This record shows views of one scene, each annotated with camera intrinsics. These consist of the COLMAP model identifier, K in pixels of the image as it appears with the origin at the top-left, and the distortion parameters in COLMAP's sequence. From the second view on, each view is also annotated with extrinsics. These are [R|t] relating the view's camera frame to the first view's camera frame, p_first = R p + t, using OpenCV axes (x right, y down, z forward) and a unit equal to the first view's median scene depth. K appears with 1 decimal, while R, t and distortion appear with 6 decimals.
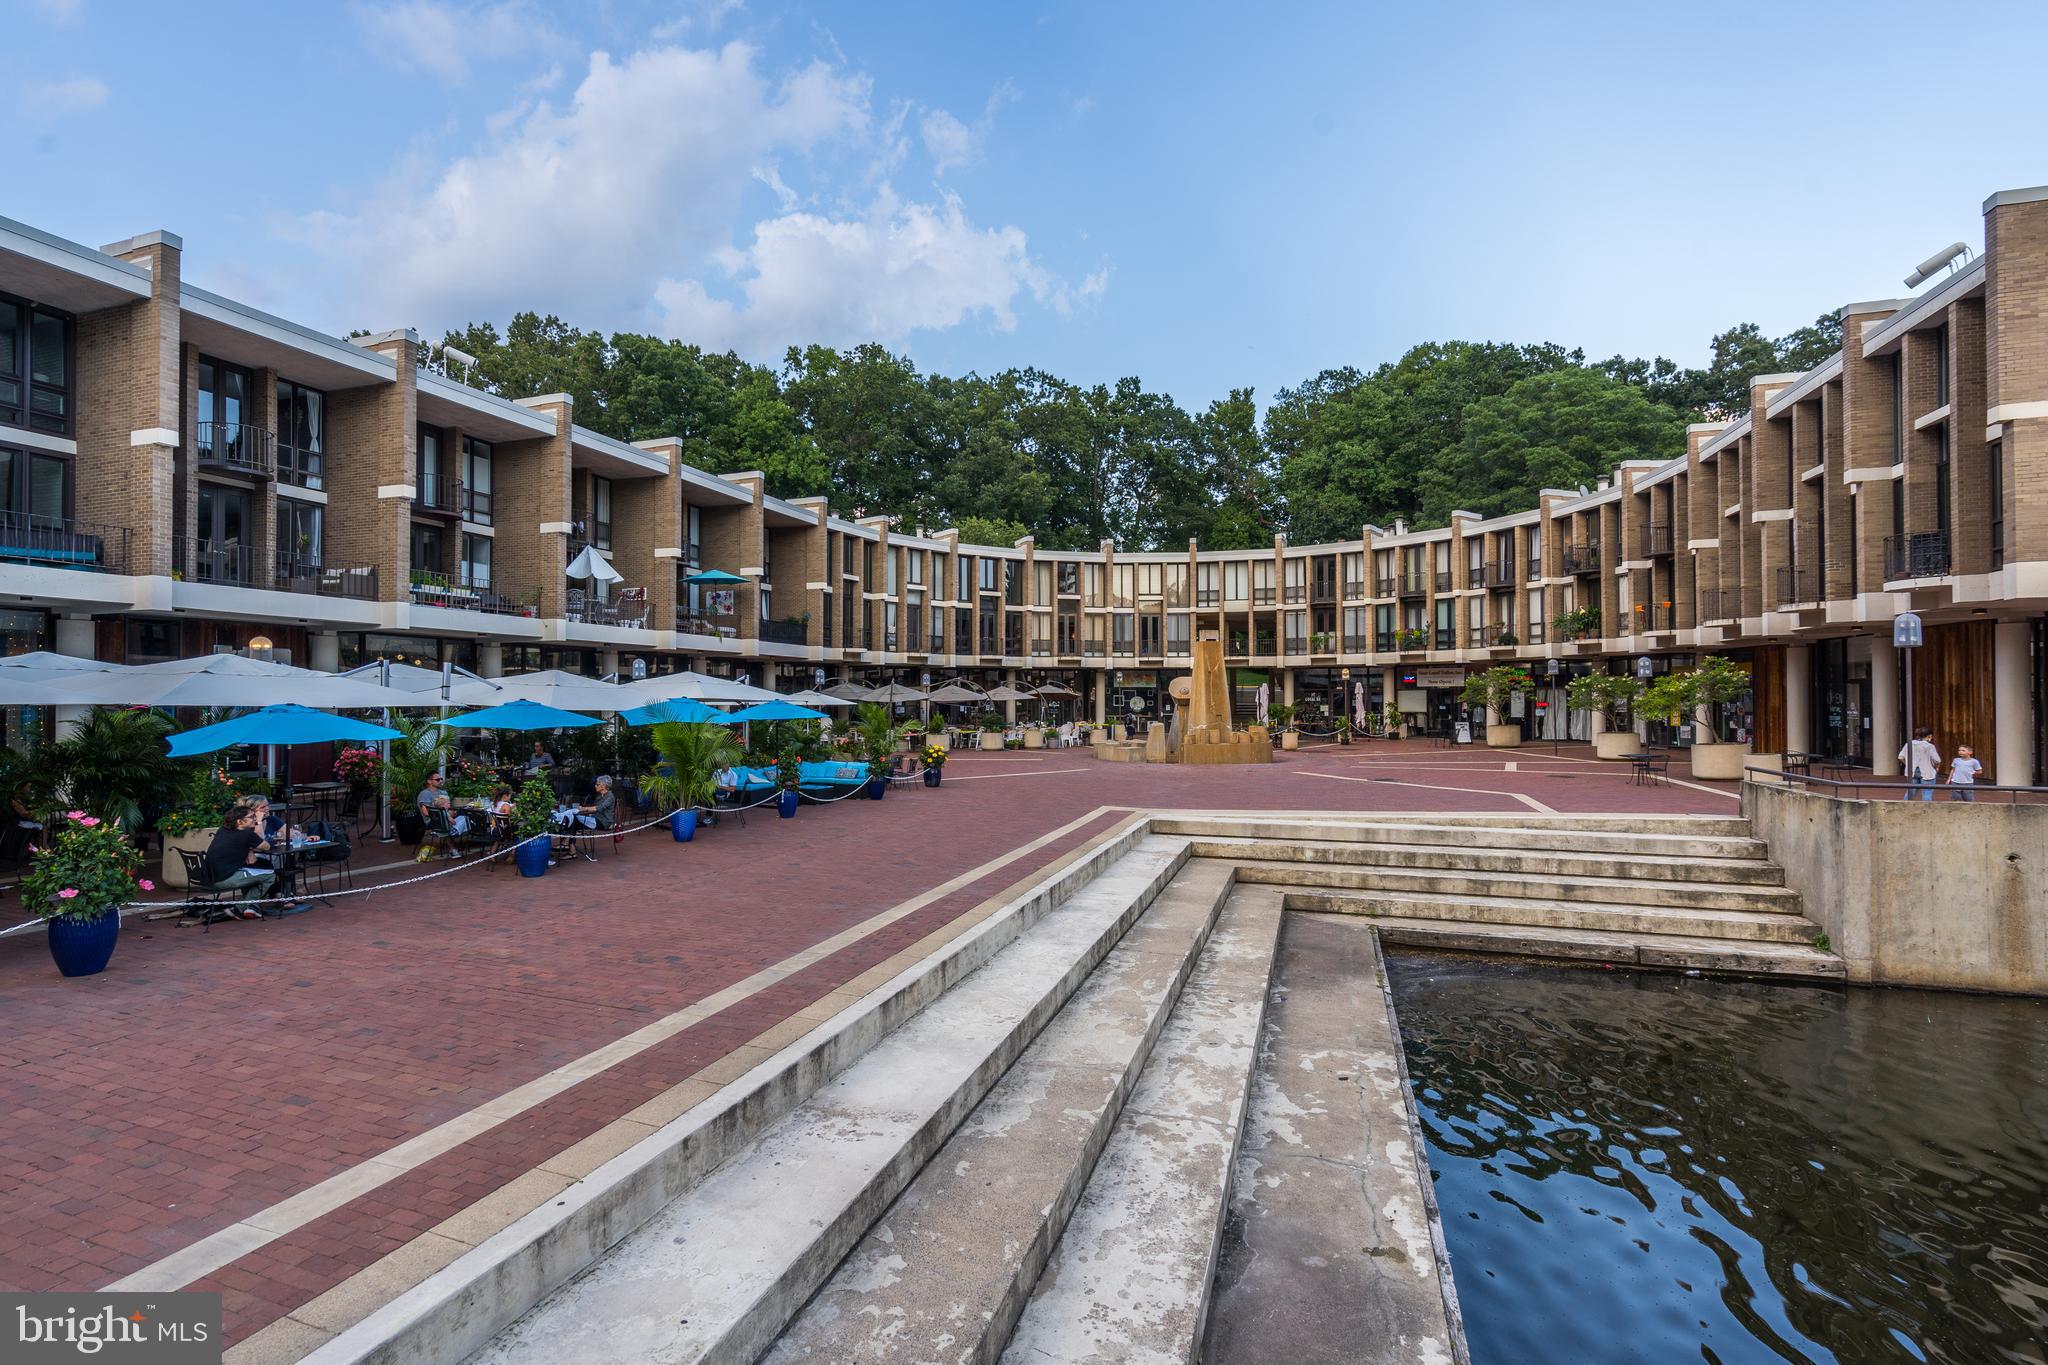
lens RADIAL K [[934.6, 0, 1030.6], [0, 934.6, 682.8], [0, 0, 1]] dist [0.002082, 0.000937]
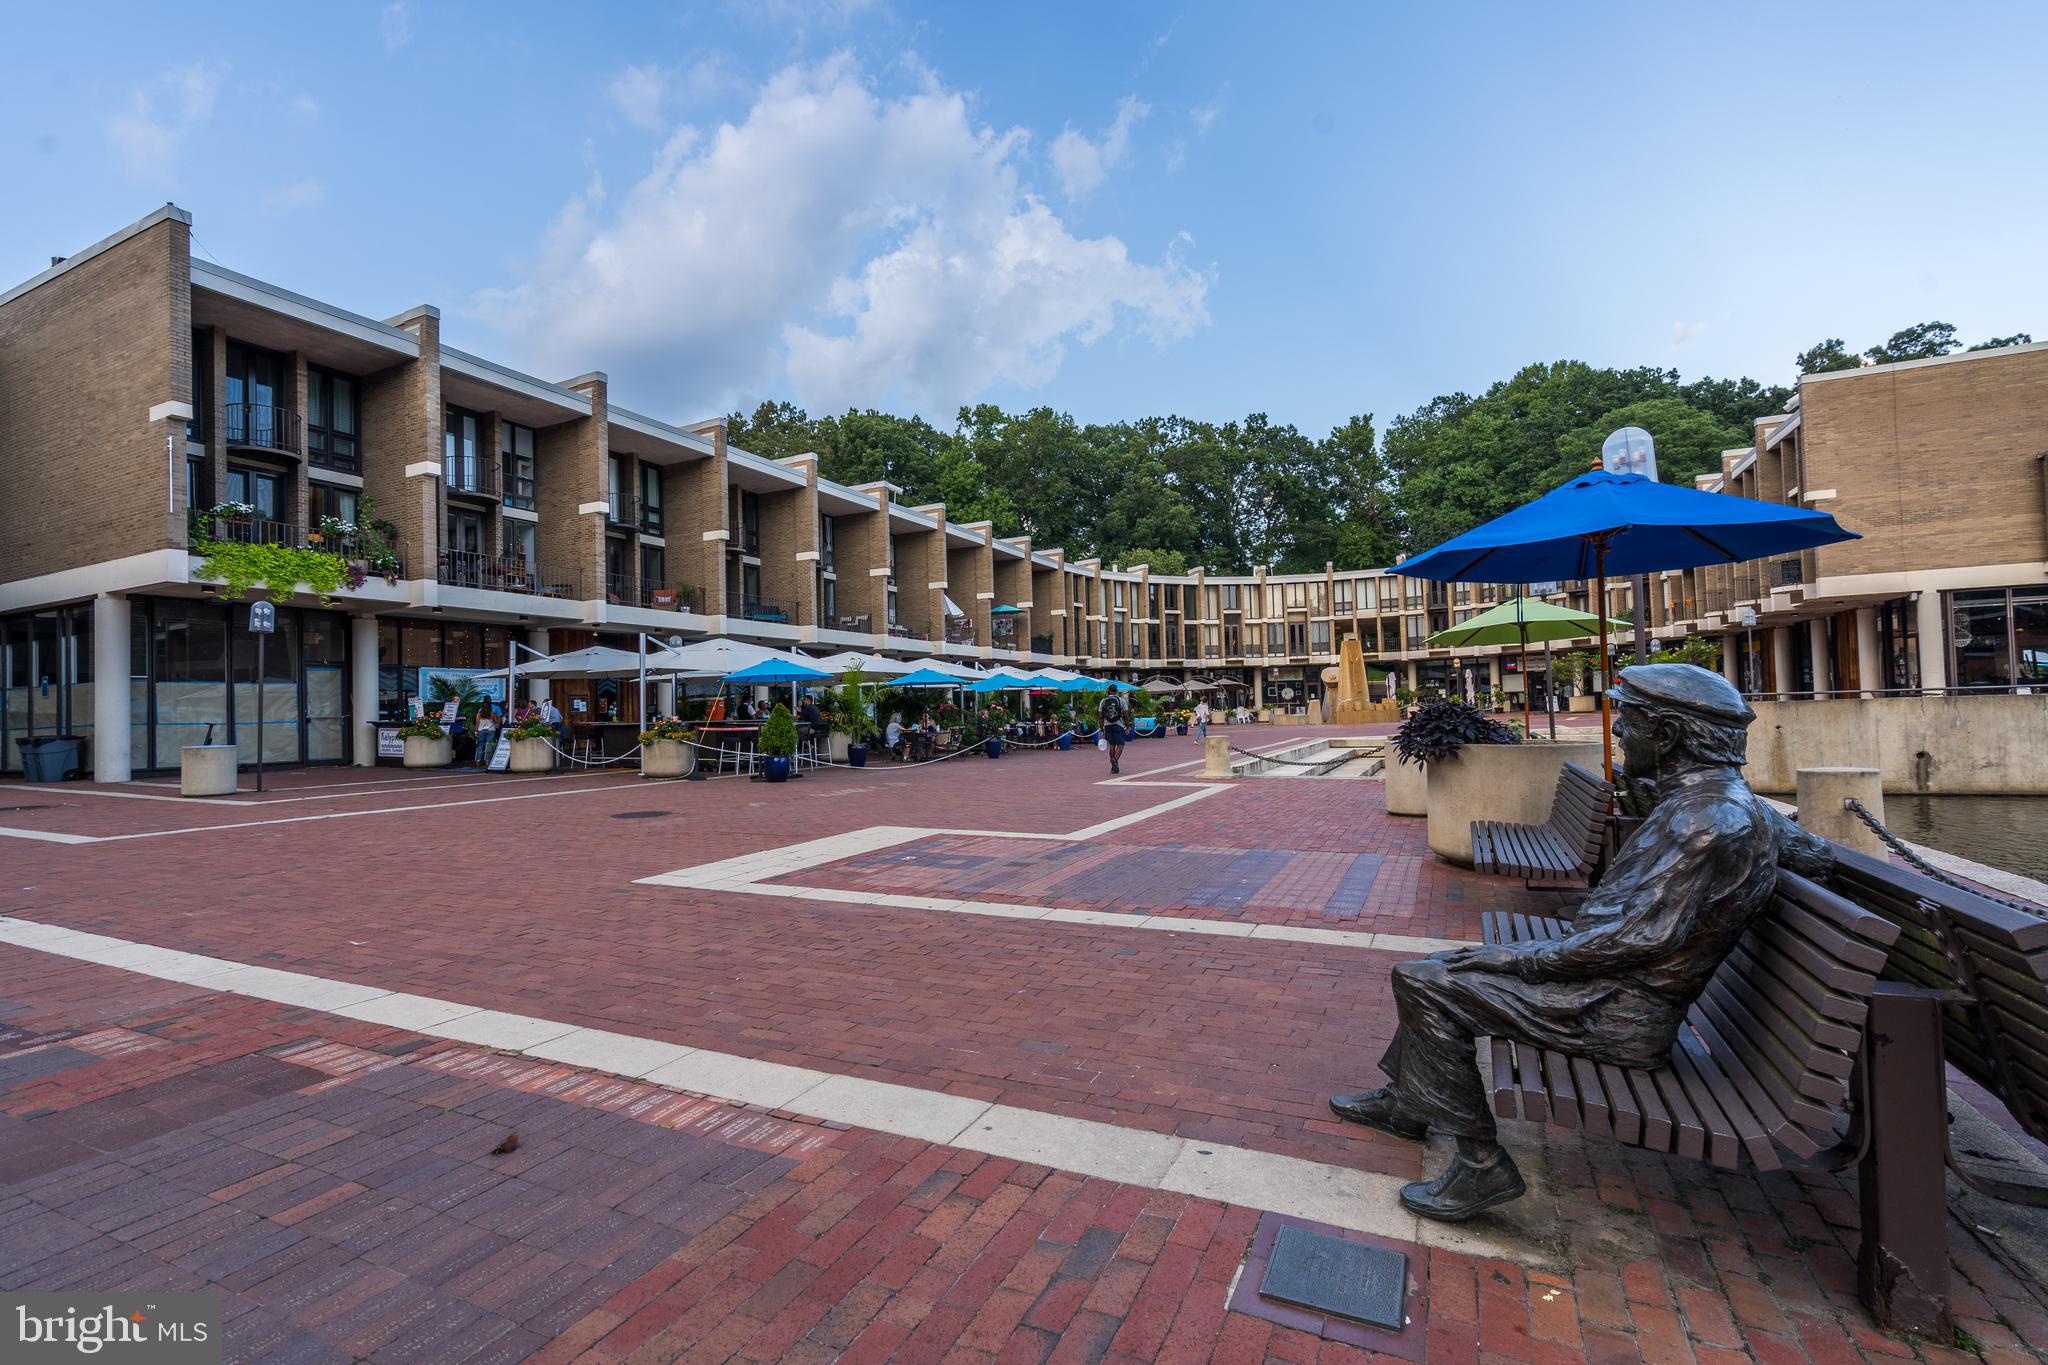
lens RADIAL K [[934.6, 0, 1024.9], [0, 934.6, 682.7], [0, 0, 1]] dist [0.002082, 0.000937]
pose [[0.991398, -0.031576, -0.127019, -0.069807], [0.029700, 0.999420, -0.016637, 0.016438], [0.127471, 0.012721, 0.991761, -0.271522]]
